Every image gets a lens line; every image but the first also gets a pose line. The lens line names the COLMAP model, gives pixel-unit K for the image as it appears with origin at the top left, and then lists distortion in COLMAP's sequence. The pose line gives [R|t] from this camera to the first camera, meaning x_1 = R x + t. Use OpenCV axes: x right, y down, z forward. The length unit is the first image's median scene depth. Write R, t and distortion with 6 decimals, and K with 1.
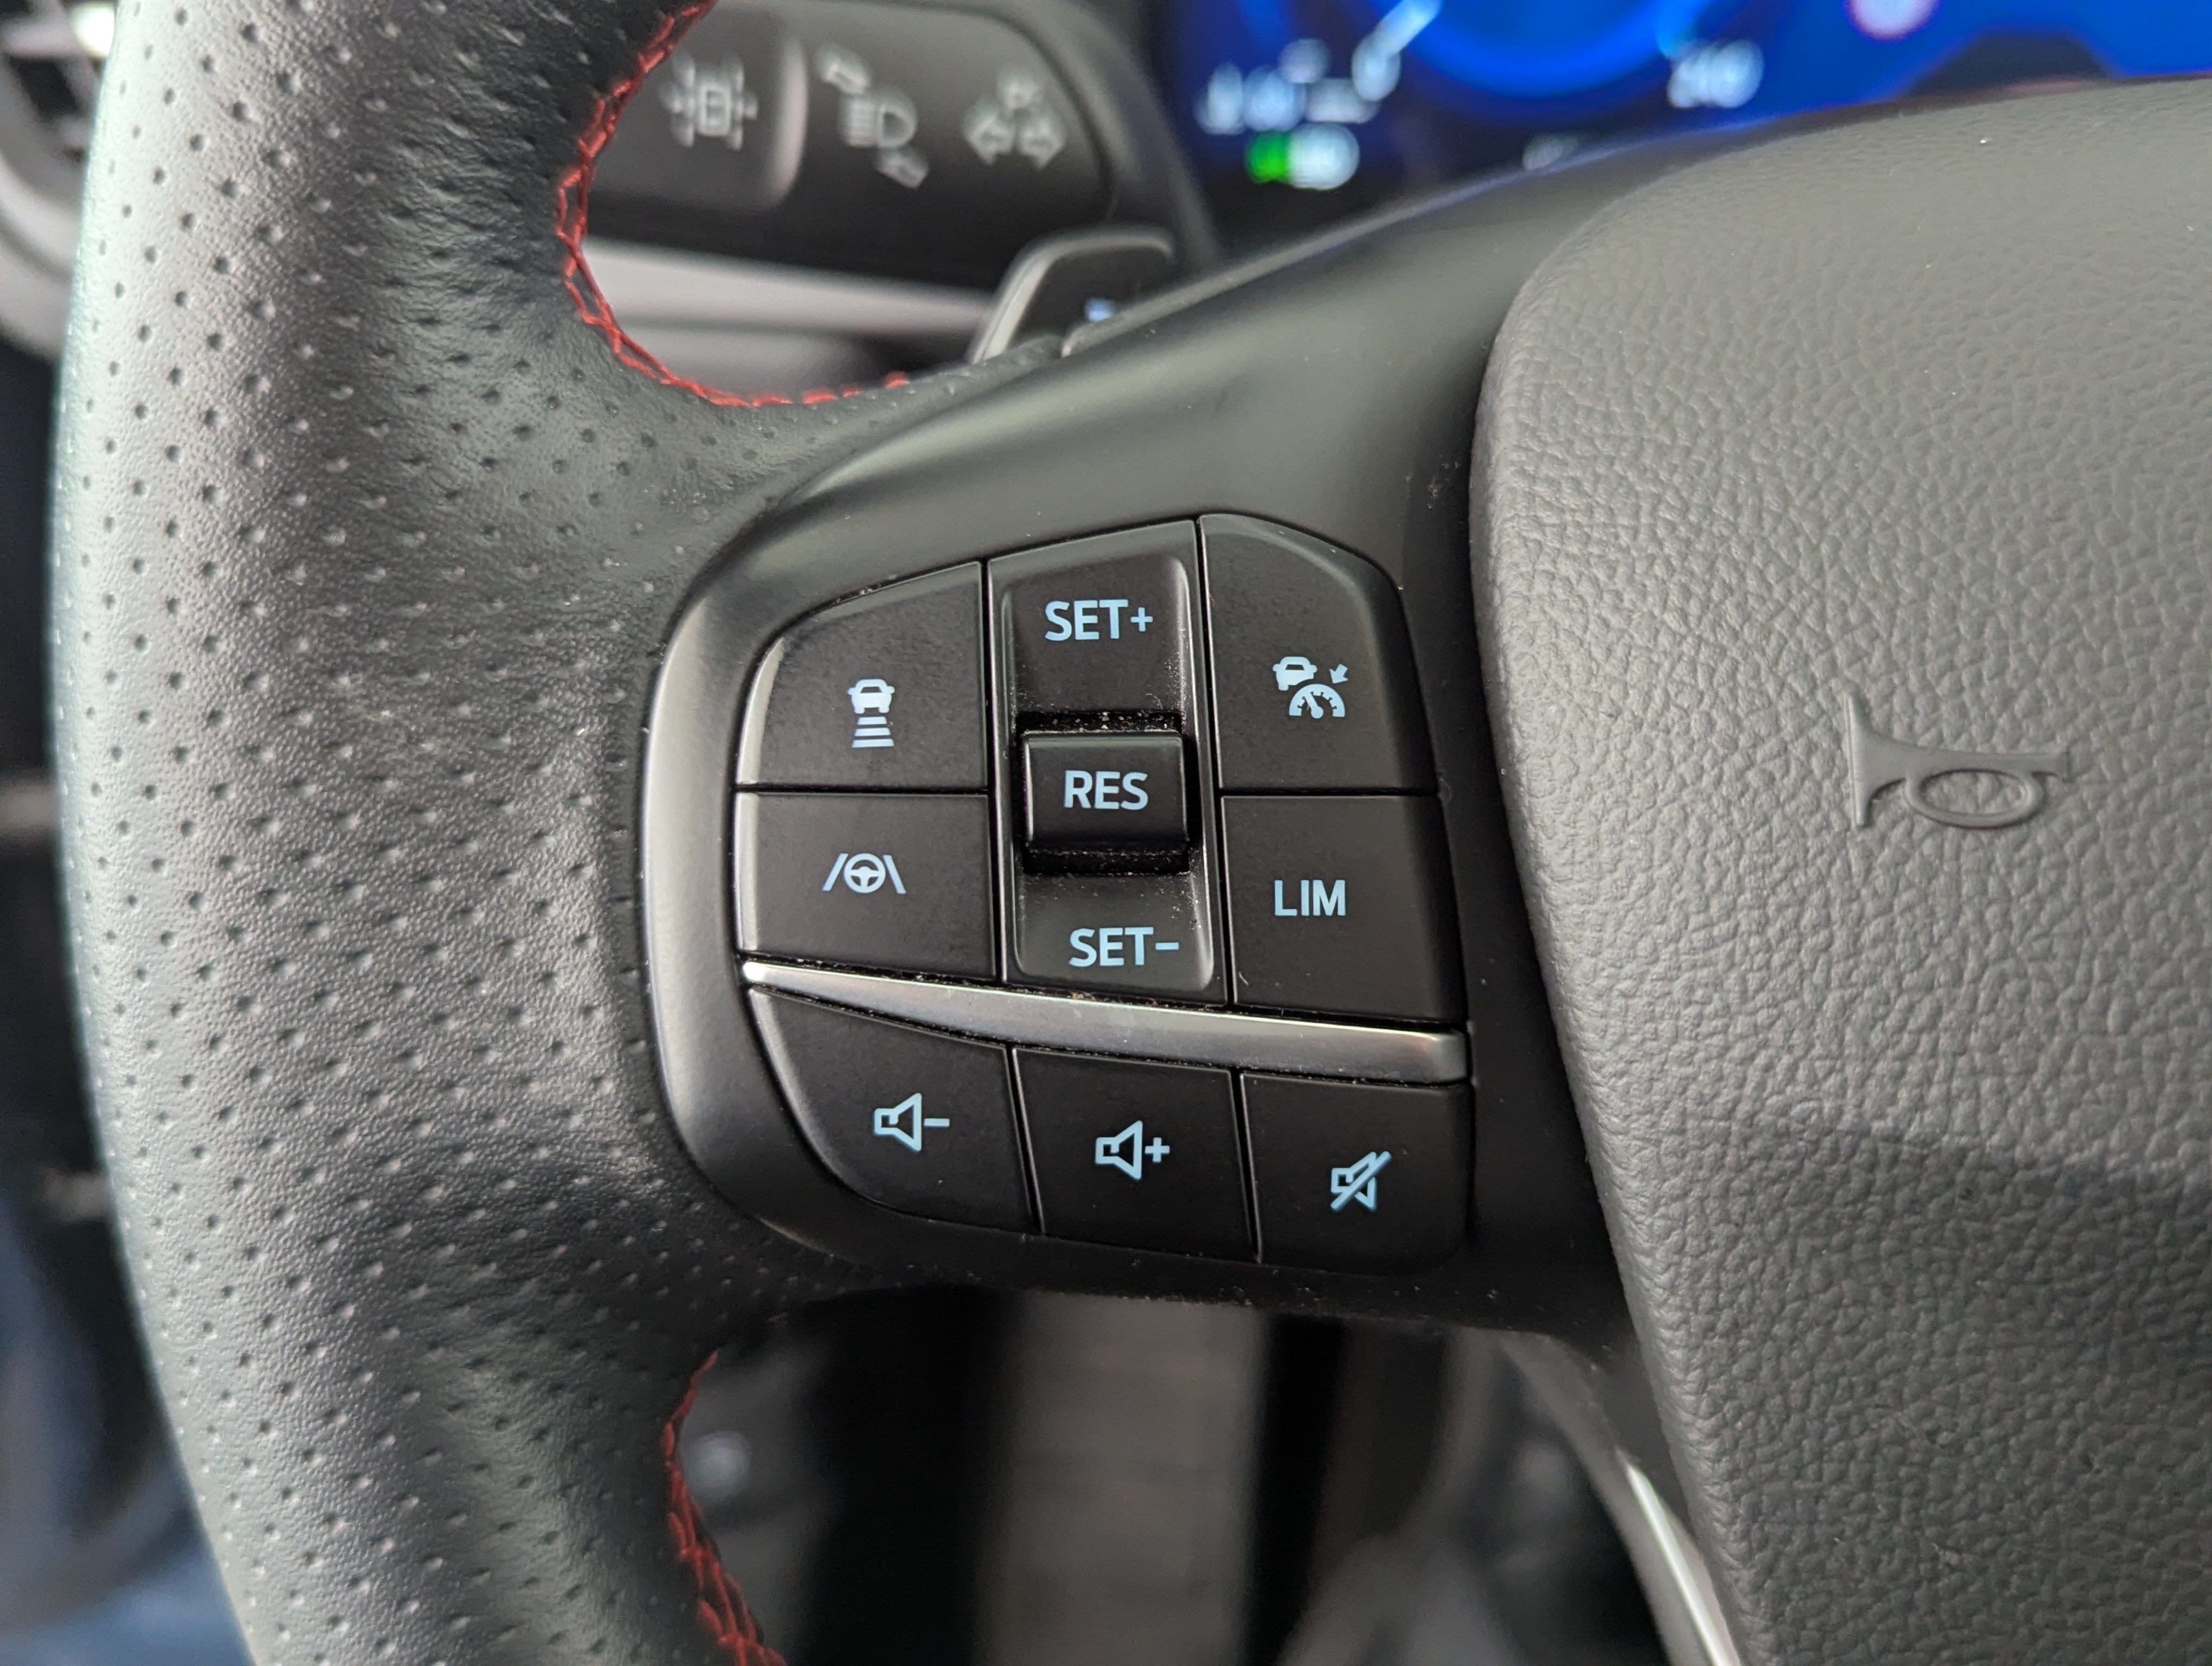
lens RADIAL K [[2134.3, 0, 1106.0], [0, 2134.3, 833.0], [0, 0, 1]] dist [0.062446, -0.023719]
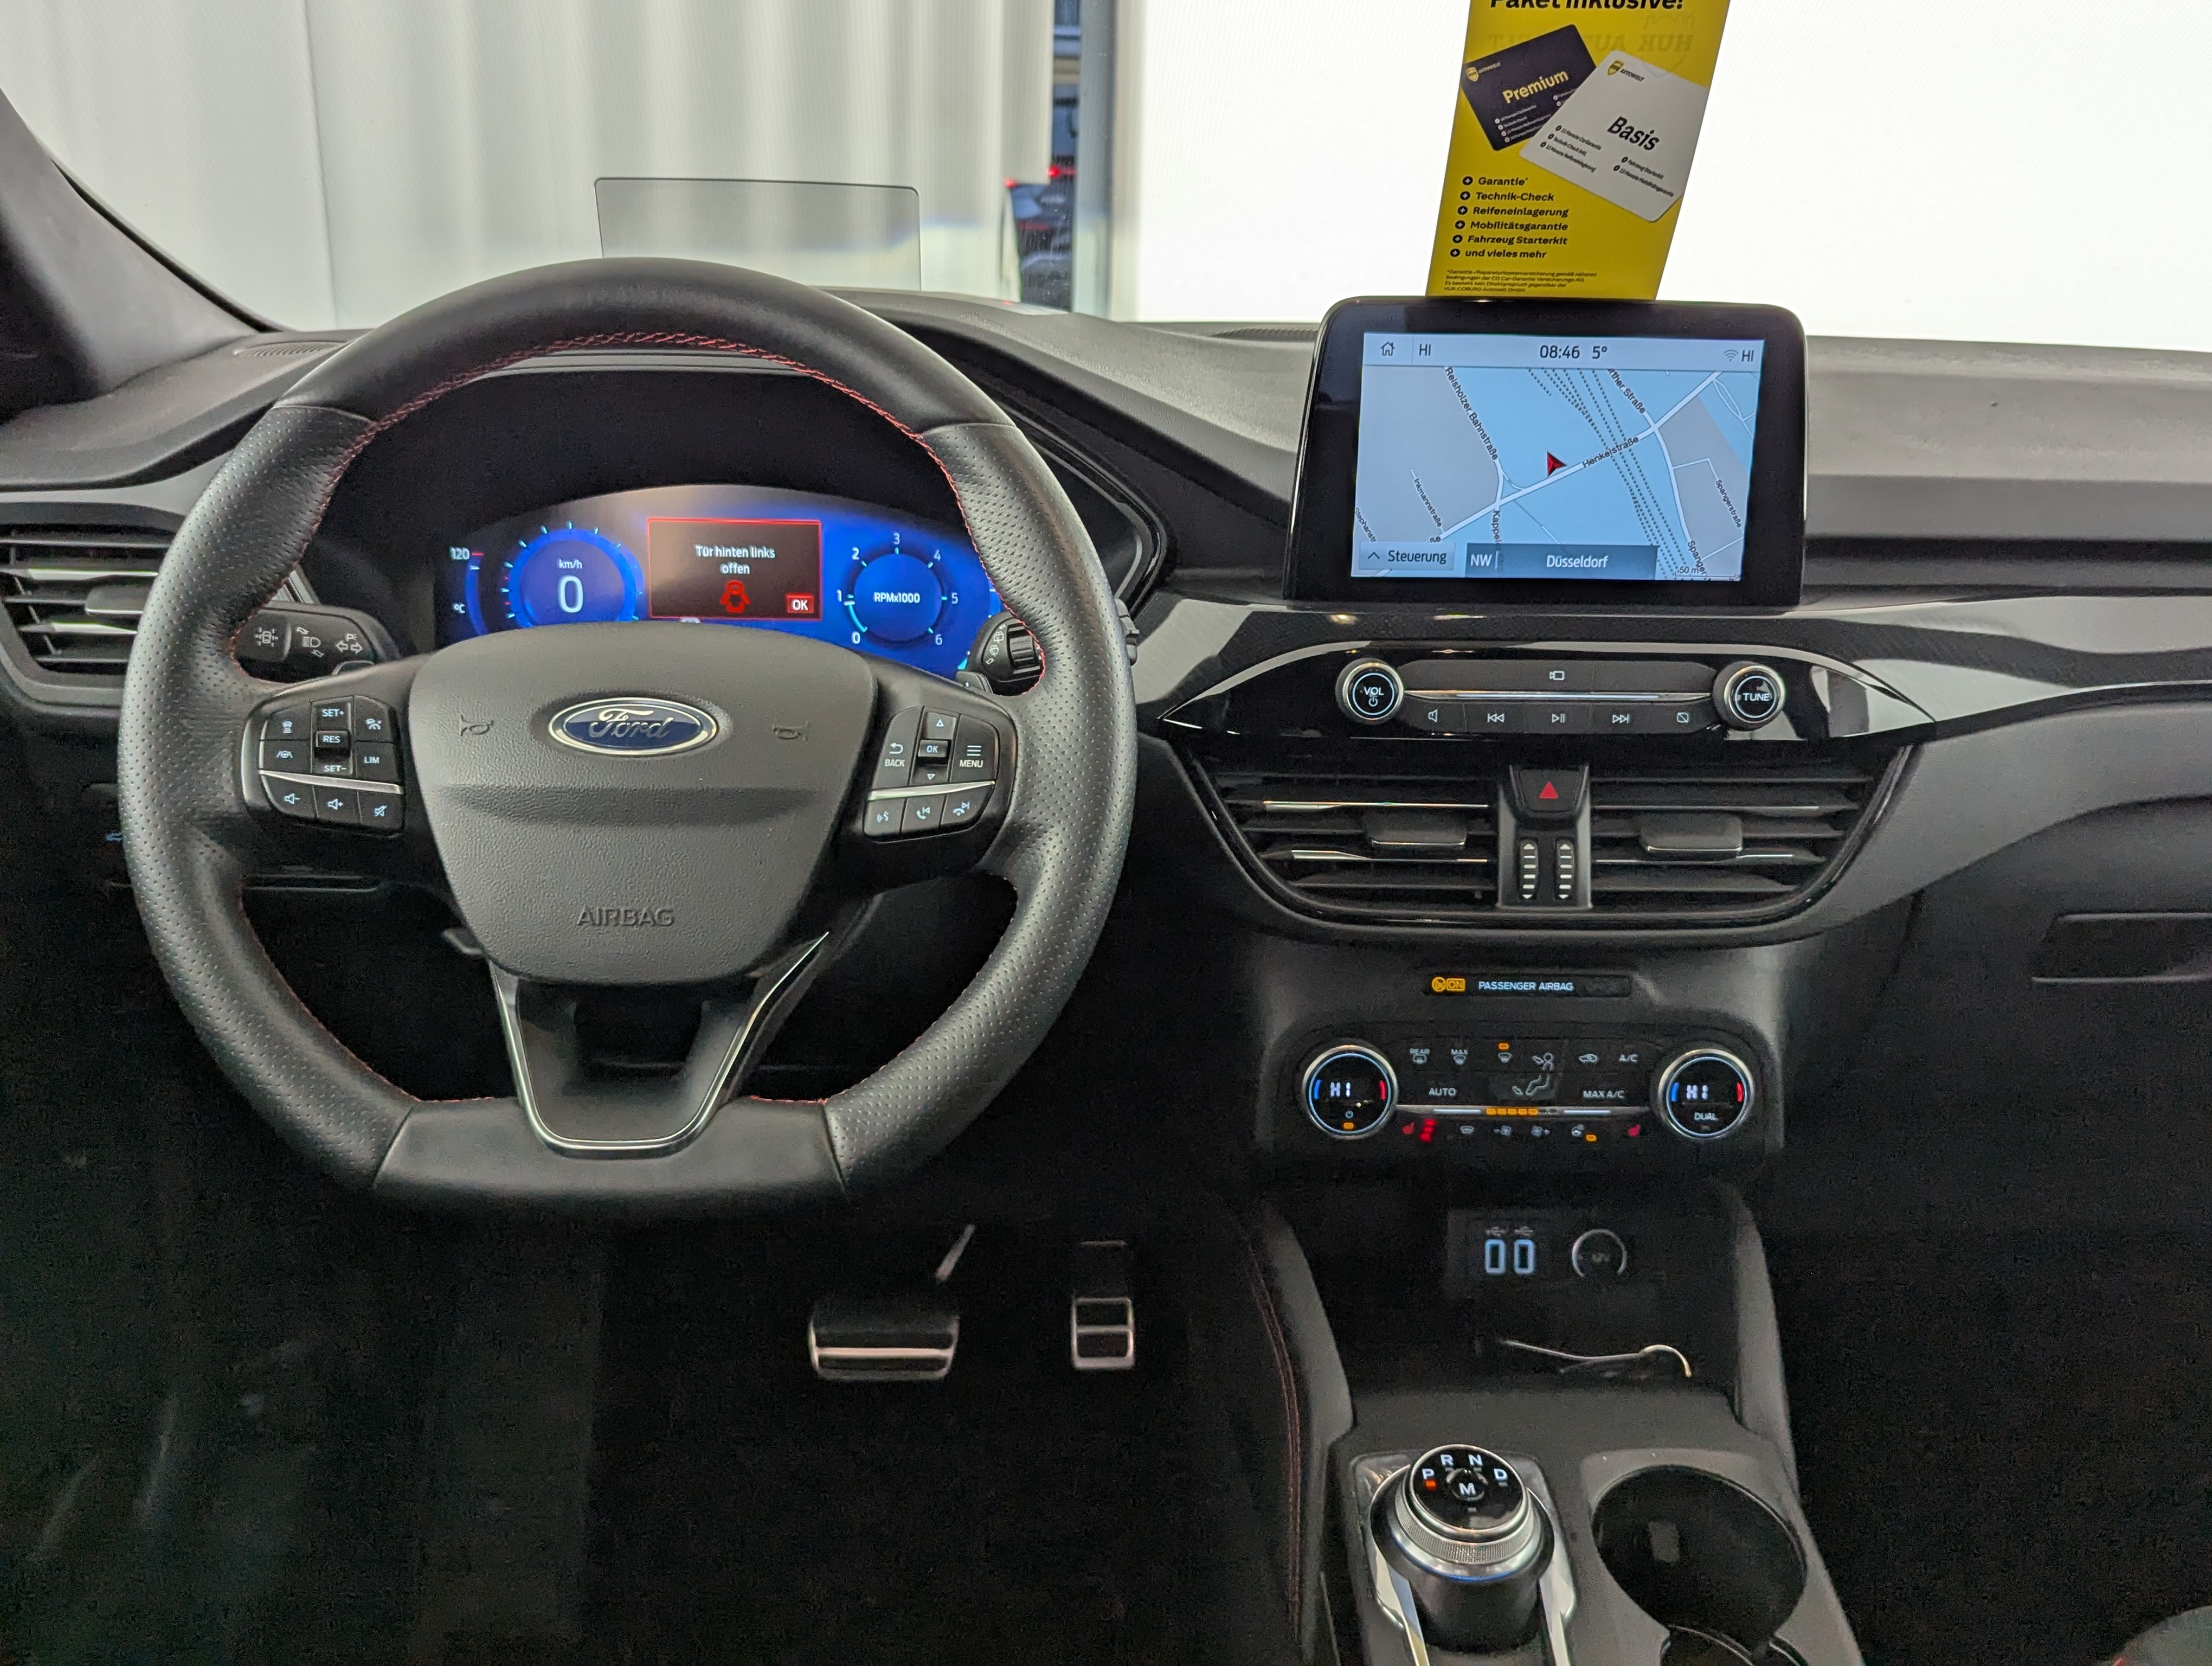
lens RADIAL K [[2134.3, 0, 1106.0], [0, 2134.3, 833.0], [0, 0, 1]] dist [0.062446, -0.023719]
pose [[0.984028, -0.013505, 0.177501, 0.956372], [0.065529, 0.954583, -0.290651, 1.911293], [-0.165514, 0.297640, 0.940221, -4.377169]]
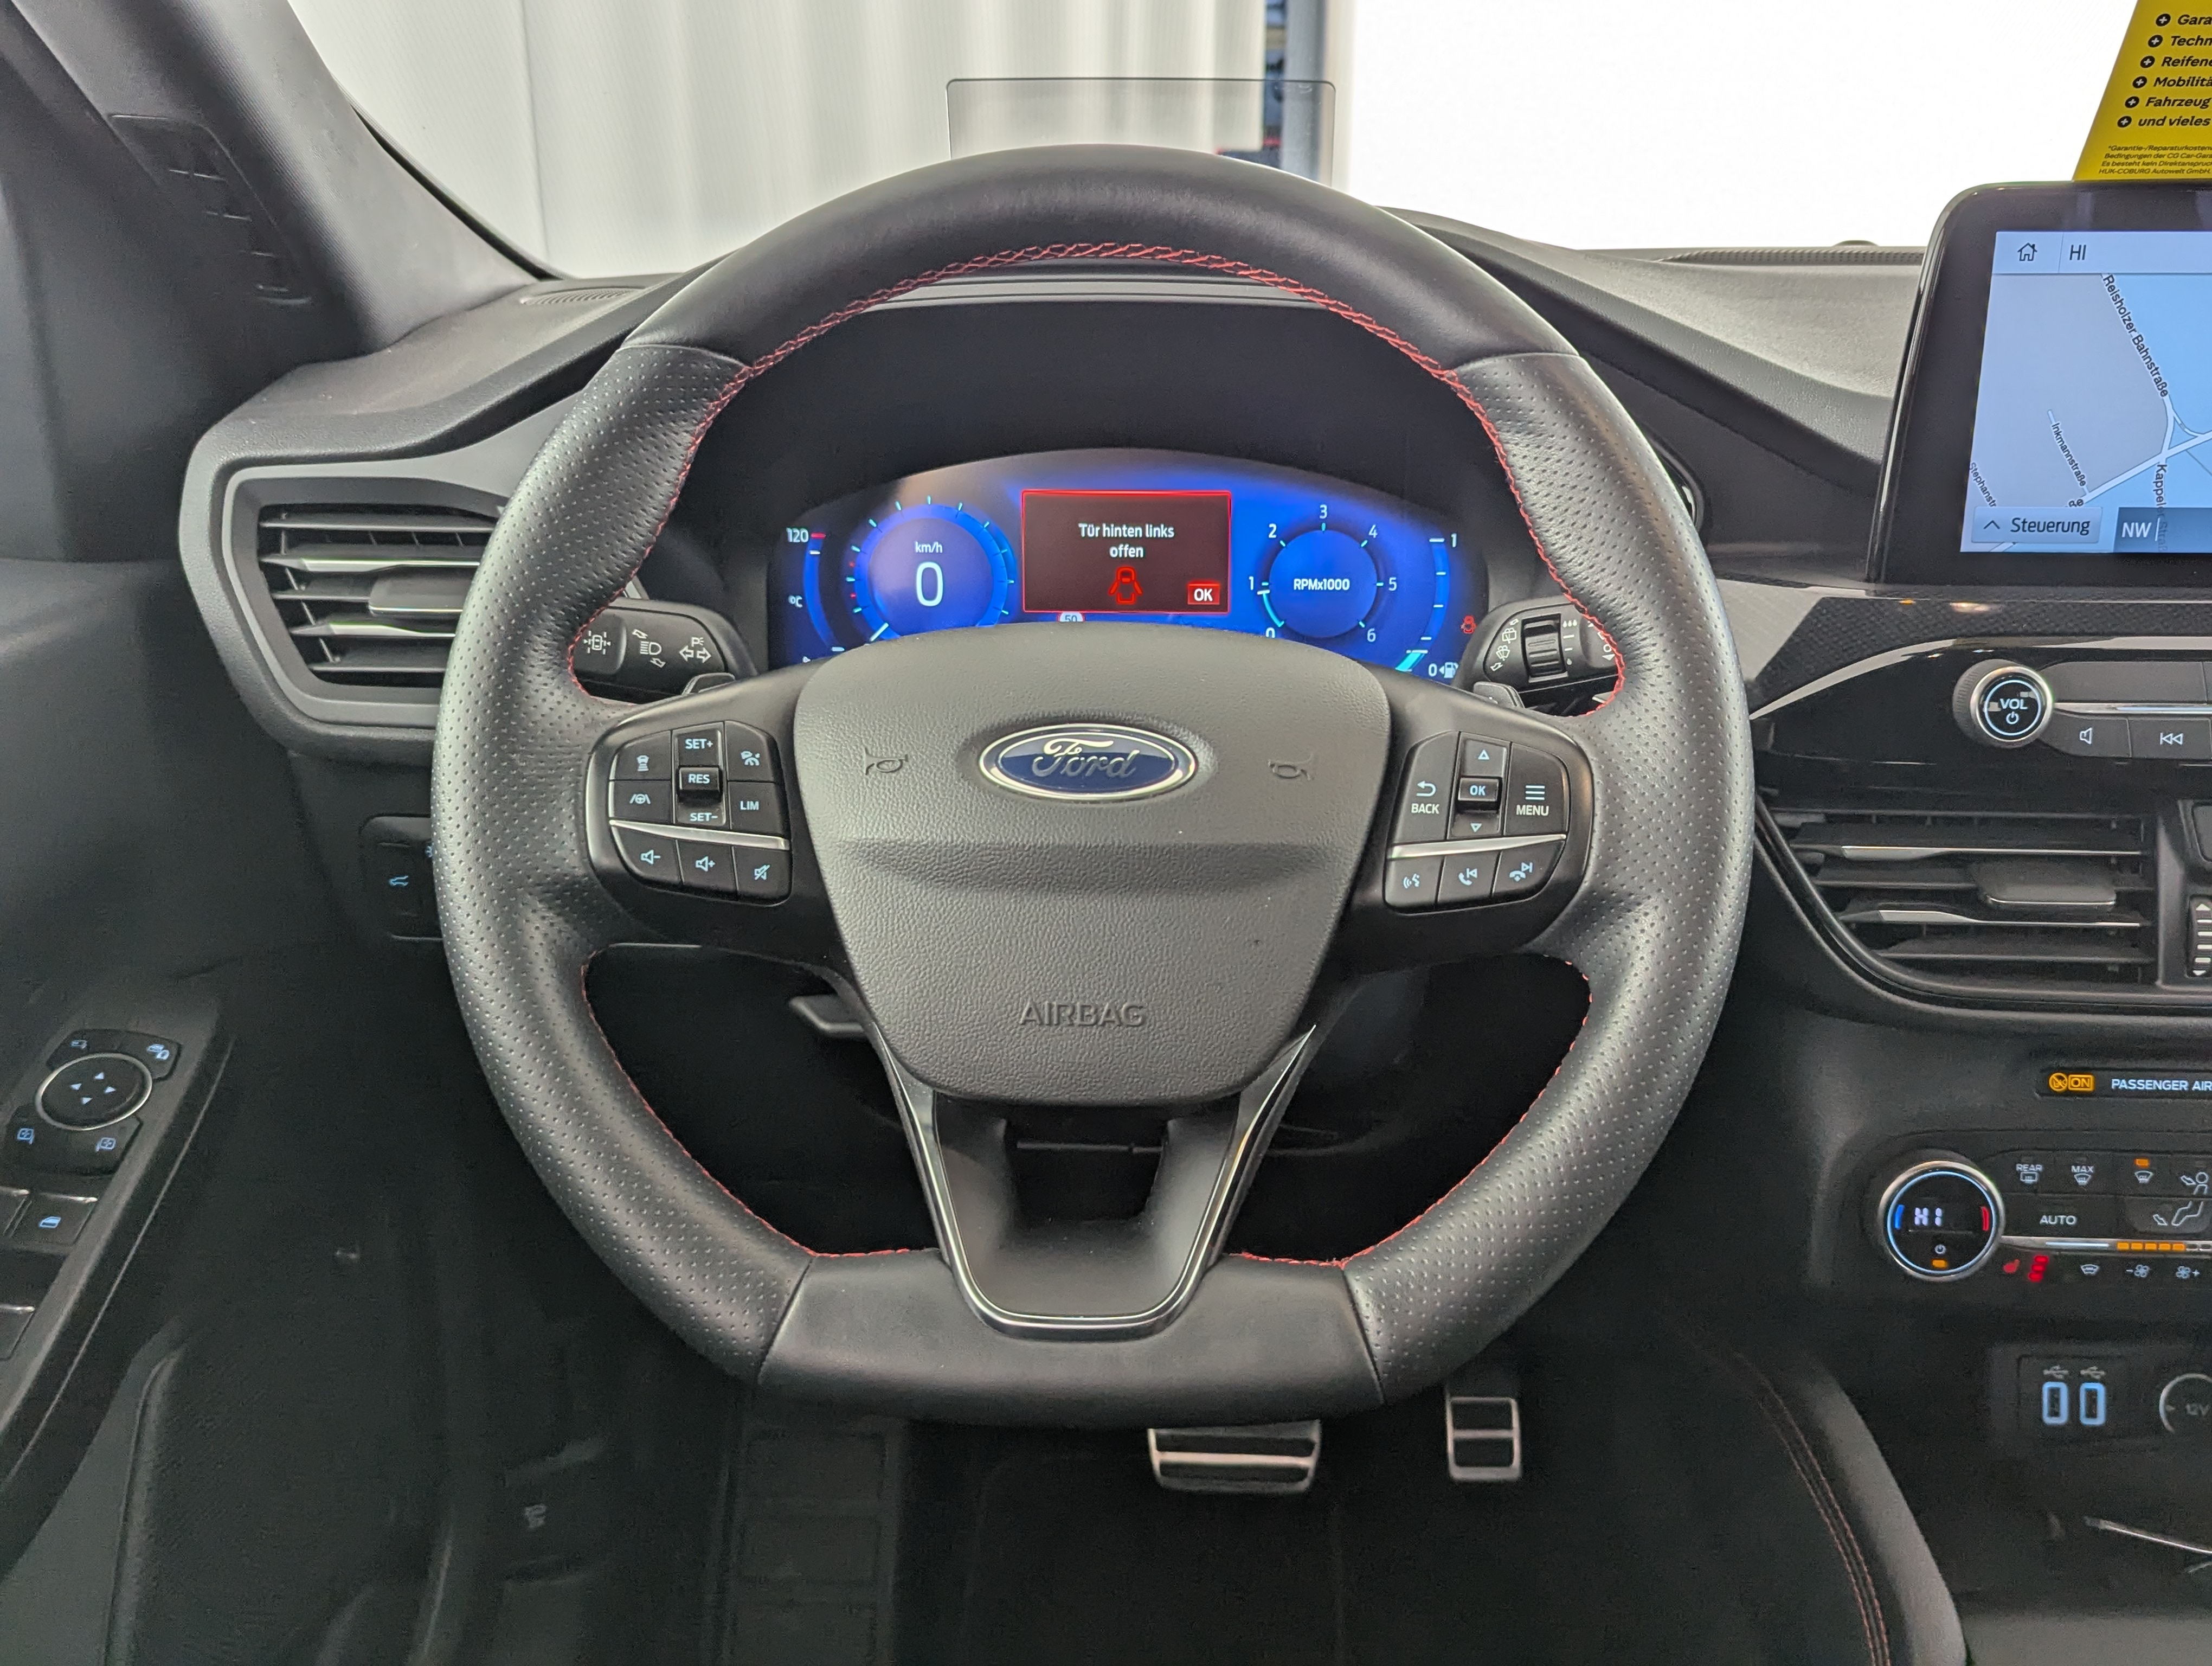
lens RADIAL K [[2090.5, 0, 1112.5], [0, 2090.5, 822.9], [0, 0, 1]] dist [0.080837, -0.071037]
pose [[0.994130, -0.012359, 0.107484, 0.358452], [0.042904, 0.957037, -0.286775, 1.261678], [-0.099322, 0.289703, 0.951949, -2.944988]]
